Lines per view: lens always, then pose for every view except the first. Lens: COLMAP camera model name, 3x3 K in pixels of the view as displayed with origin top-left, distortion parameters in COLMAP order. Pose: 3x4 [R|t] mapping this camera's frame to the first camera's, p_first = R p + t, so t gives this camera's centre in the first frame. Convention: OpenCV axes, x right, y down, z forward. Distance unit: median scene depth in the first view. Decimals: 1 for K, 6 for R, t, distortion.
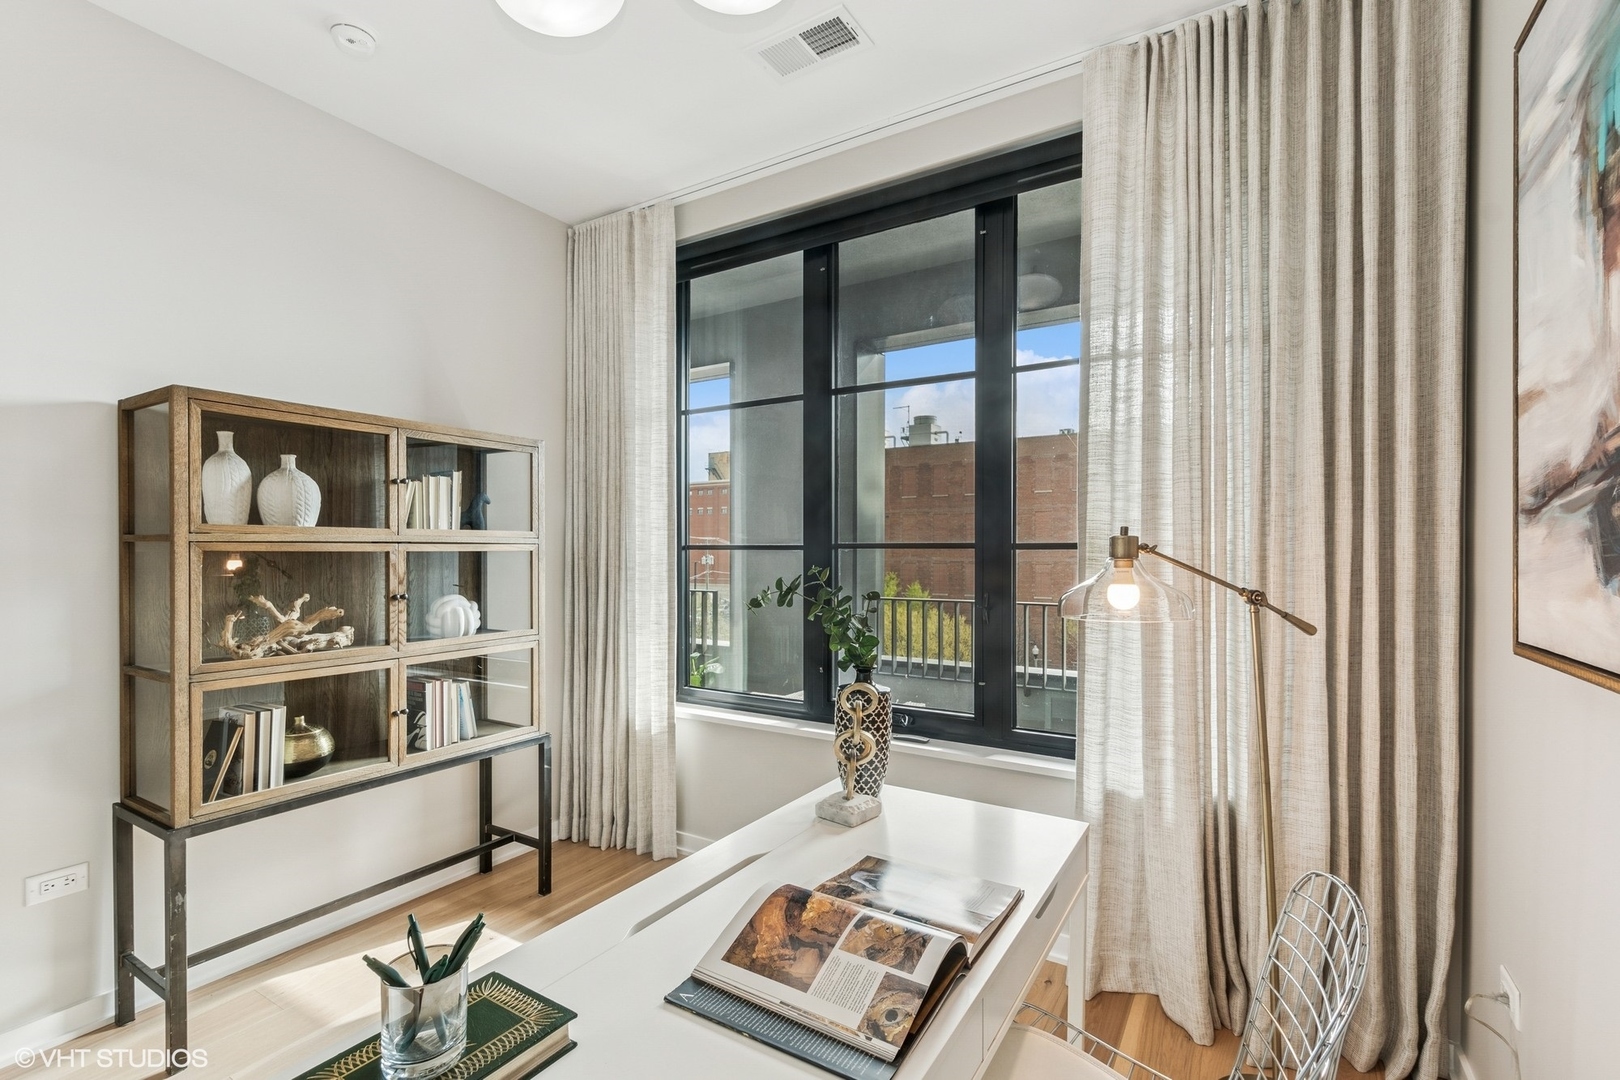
lens RADIAL K [[712.2, 0, 817.8], [0, 712.2, 548.5], [0, 0, 1]] dist [0.000624, -0.000097]
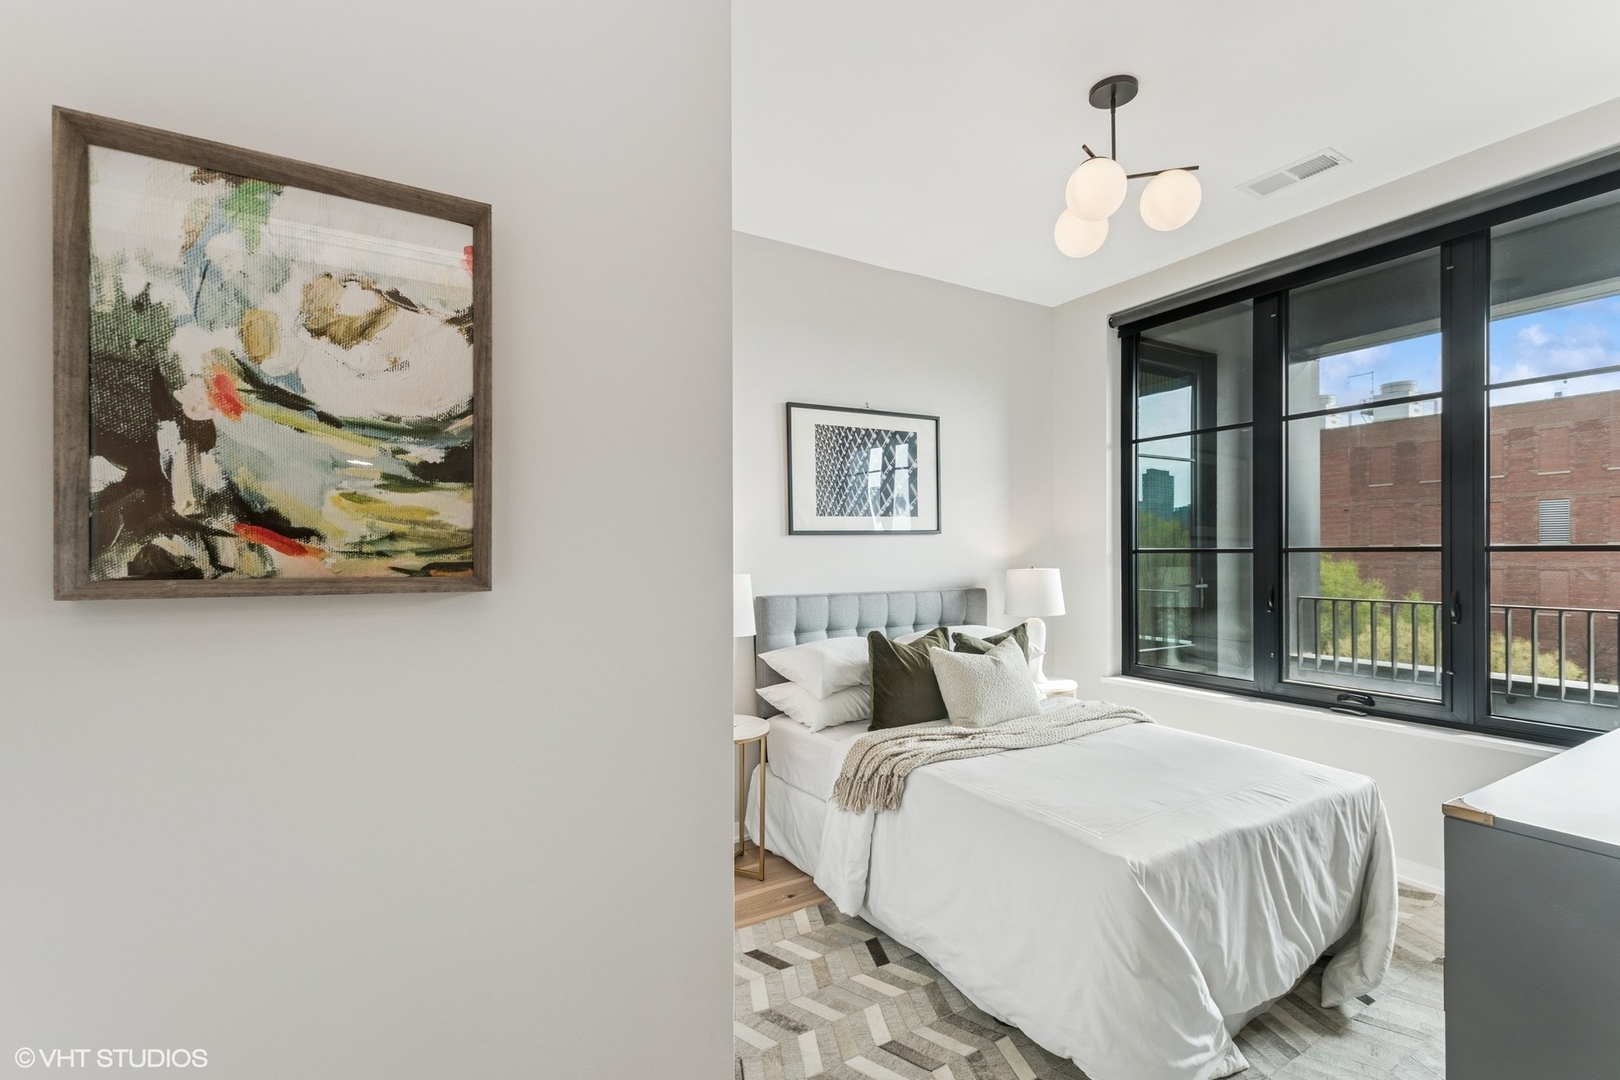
lens RADIAL K [[712.2, 0, 817.8], [0, 712.2, 548.5], [0, 0, 1]] dist [0.000624, -0.000097]
pose [[0.877249, 0.001824, -0.480032, -0.083658], [-0.004342, 0.999982, -0.004136, 0.002291], [0.480016, 0.005713, 0.877241, -0.379639]]
